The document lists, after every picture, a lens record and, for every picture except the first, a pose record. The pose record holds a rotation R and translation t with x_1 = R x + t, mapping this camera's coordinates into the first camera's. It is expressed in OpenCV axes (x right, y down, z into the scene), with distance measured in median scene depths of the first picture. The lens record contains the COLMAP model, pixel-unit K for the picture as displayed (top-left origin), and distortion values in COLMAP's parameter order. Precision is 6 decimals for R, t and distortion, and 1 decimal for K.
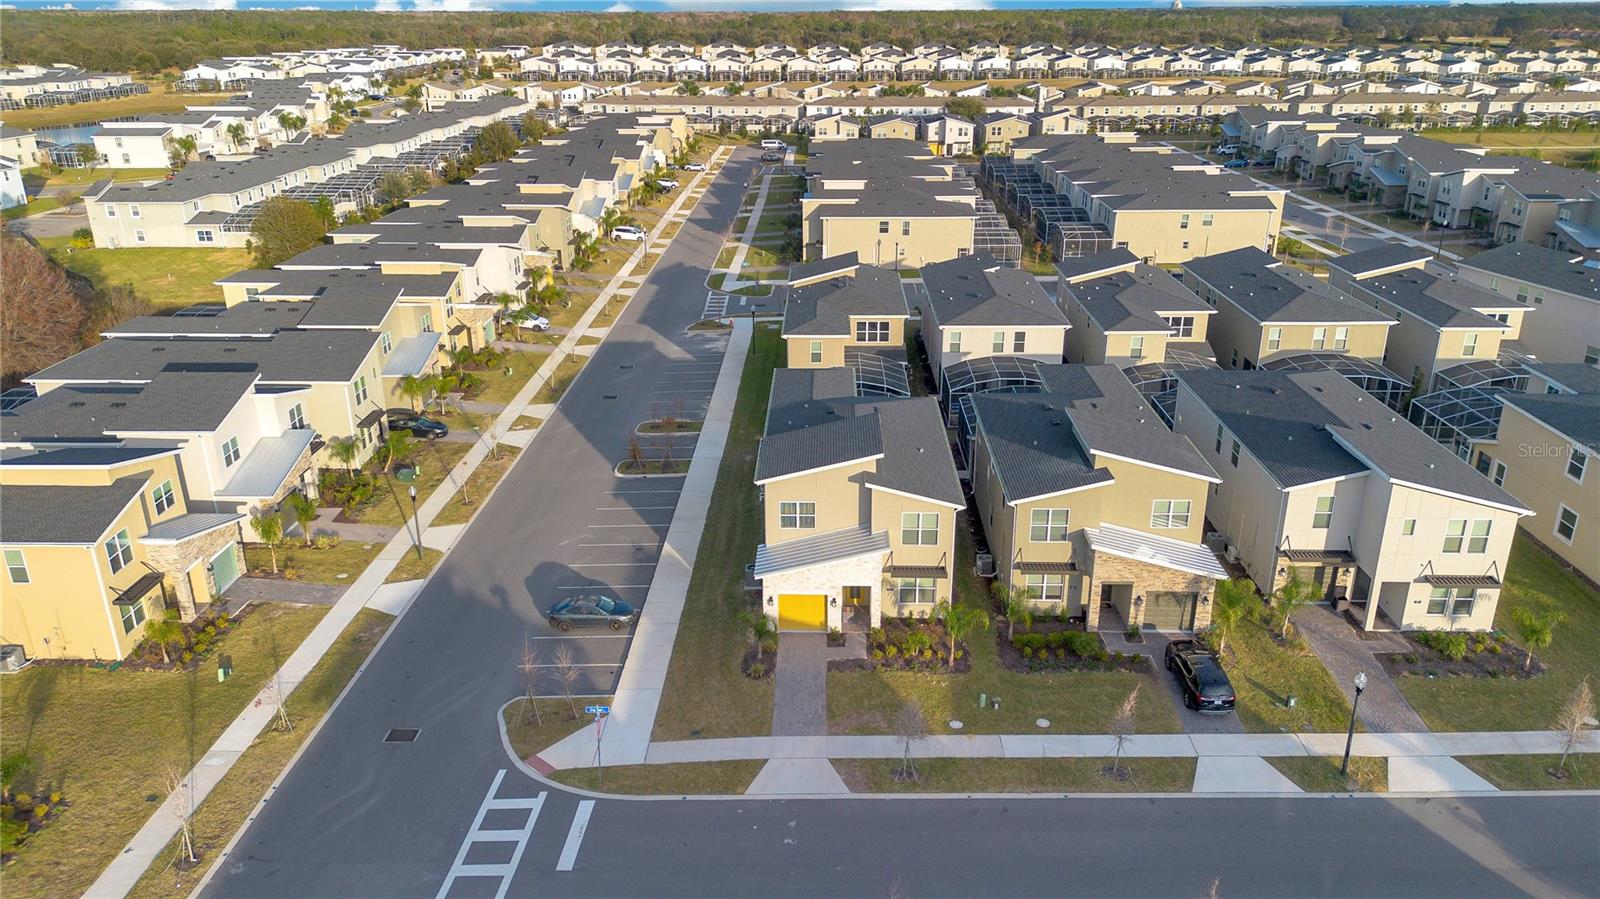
lens RADIAL K [[1155.3, 0, 800.0], [0, 1155.3, 452.7], [0, 0, 1]] dist [0.064143, -0.063365]
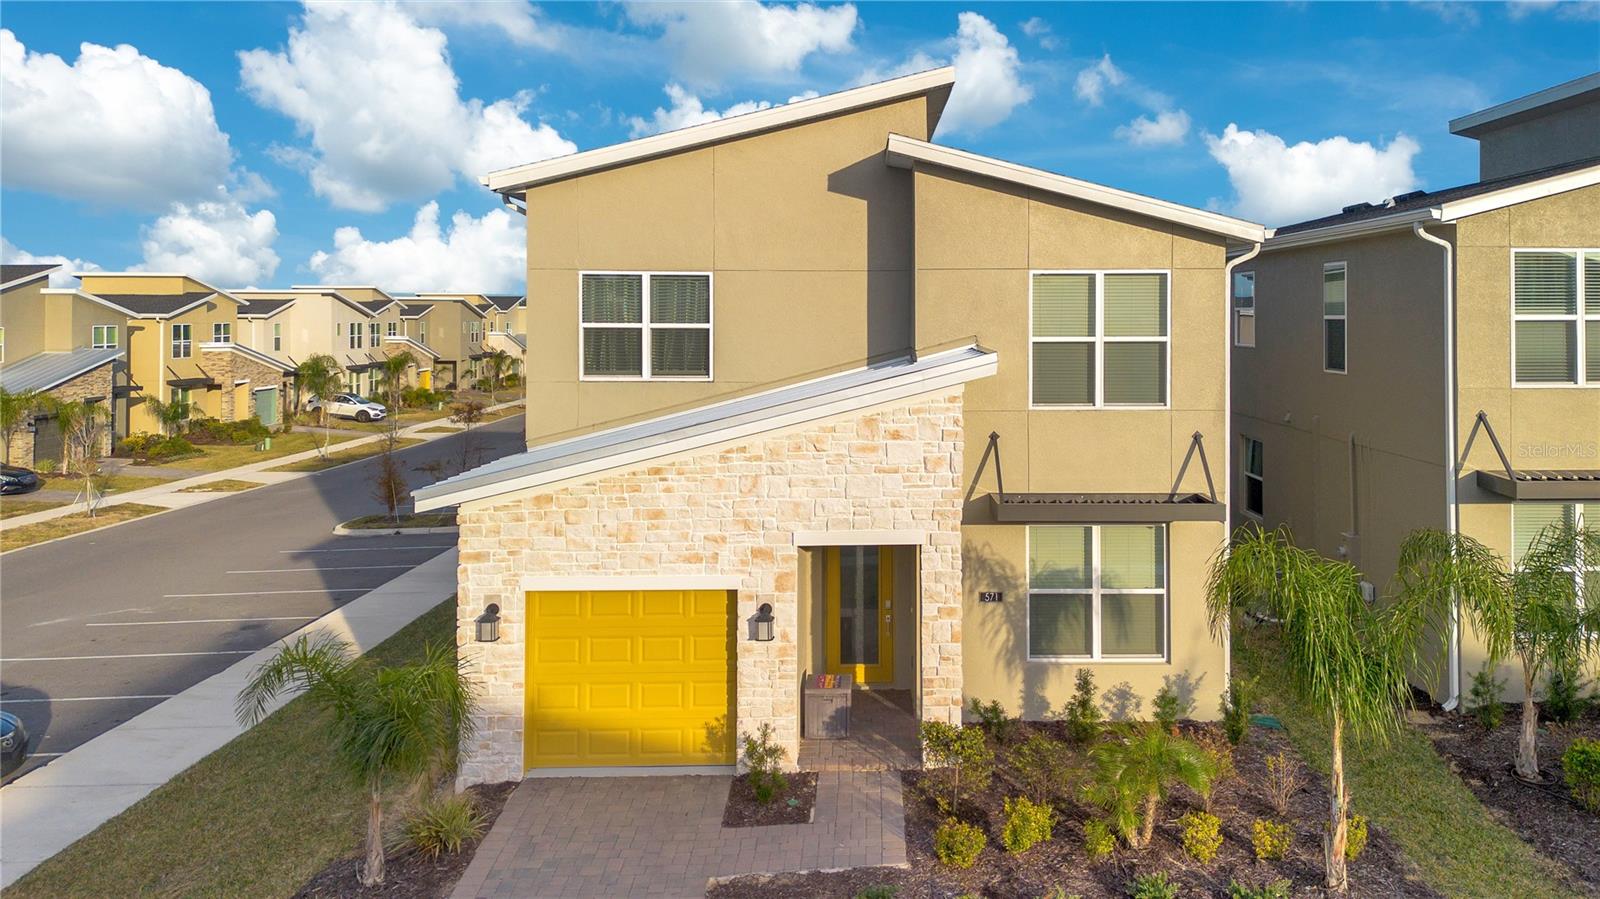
lens RADIAL K [[1155.3, 0, 901.7], [0, 1155.3, 337.0], [0, 0, 1]] dist [0.064143, -0.063365]
pose [[0.998143, 0.003011, 0.060837, 0.027438], [0.019005, 0.933521, -0.358017, 0.102933], [-0.057870, 0.358509, 0.931731, 0.487396]]
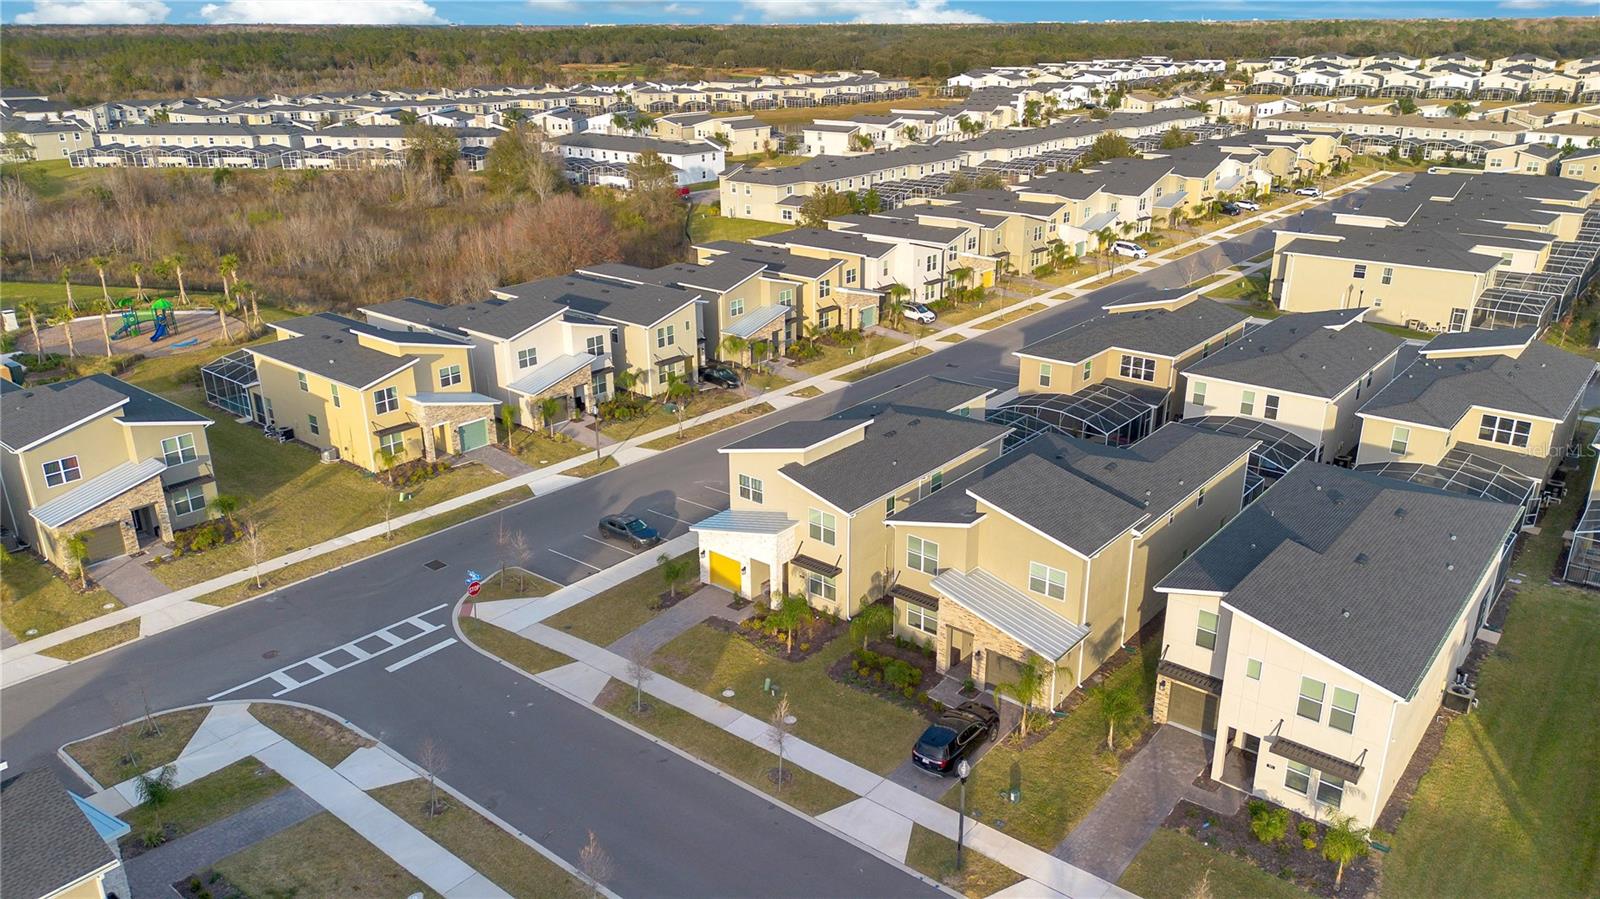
lens RADIAL K [[1155.3, 0, 797.2], [0, 1155.3, 455.5], [0, 0, 1]] dist [0.064143, -0.063365]
pose [[0.772552, 0.219469, -0.595816, 0.453925], [-0.222177, 0.972481, 0.070133, -0.042865], [0.594812, 0.078196, 0.800053, 0.086078]]
